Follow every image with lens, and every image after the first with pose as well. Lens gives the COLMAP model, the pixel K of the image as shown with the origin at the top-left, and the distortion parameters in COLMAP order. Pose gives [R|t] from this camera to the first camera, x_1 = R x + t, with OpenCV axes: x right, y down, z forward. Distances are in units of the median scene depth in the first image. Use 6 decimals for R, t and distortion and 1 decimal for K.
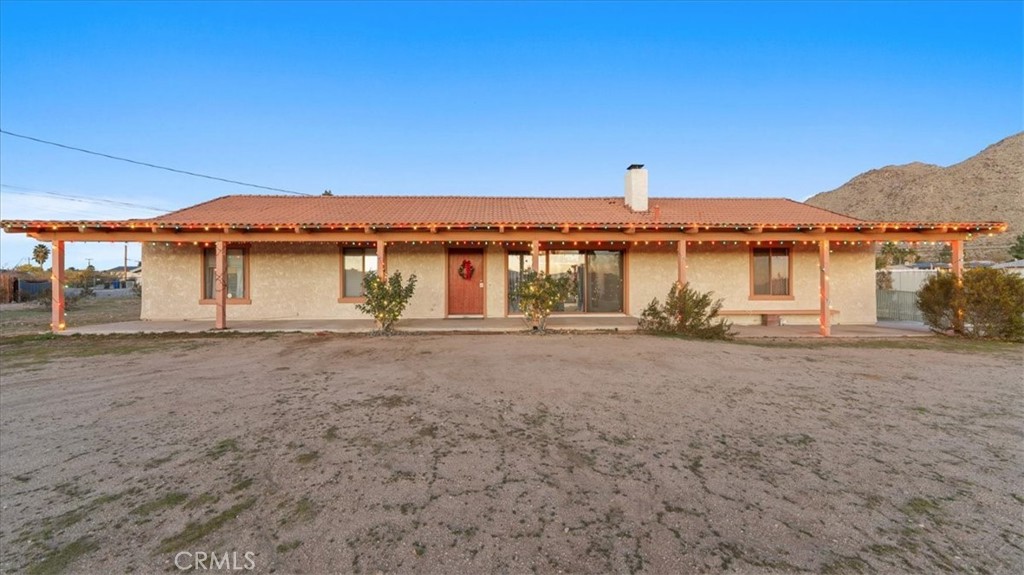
lens RADIAL K [[413.7, 0, 514.6], [0, 413.7, 286.2], [0, 0, 1]] dist [0.000833, -0.000195]
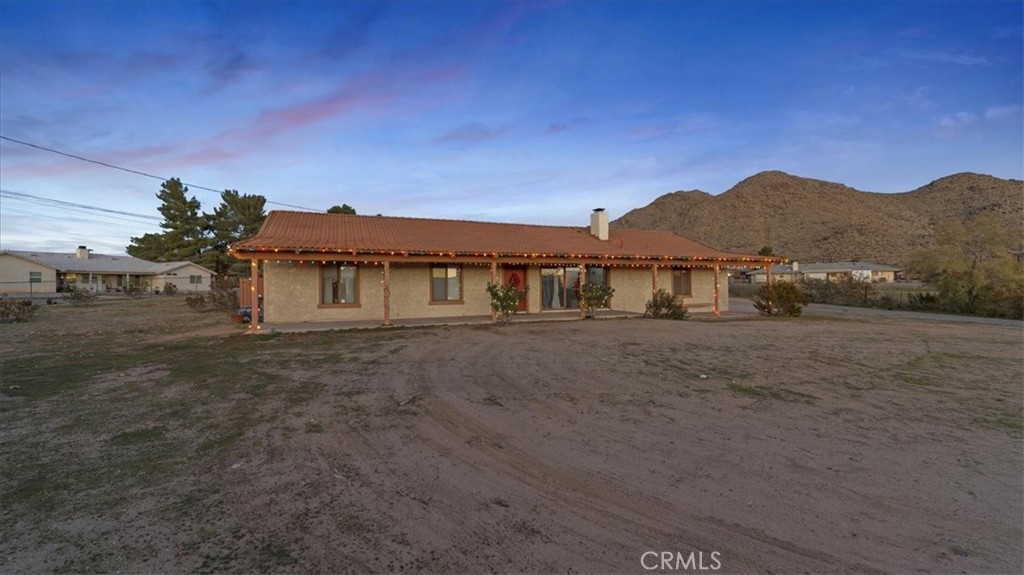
lens RADIAL K [[413.7, 0, 514.6], [0, 413.7, 286.2], [0, 0, 1]] dist [0.000833, -0.000195]
pose [[0.936235, -0.005003, 0.351339, -0.637359], [0.005889, 0.999982, -0.001453, -0.016927], [-0.351325, 0.003430, 0.936247, -0.349246]]
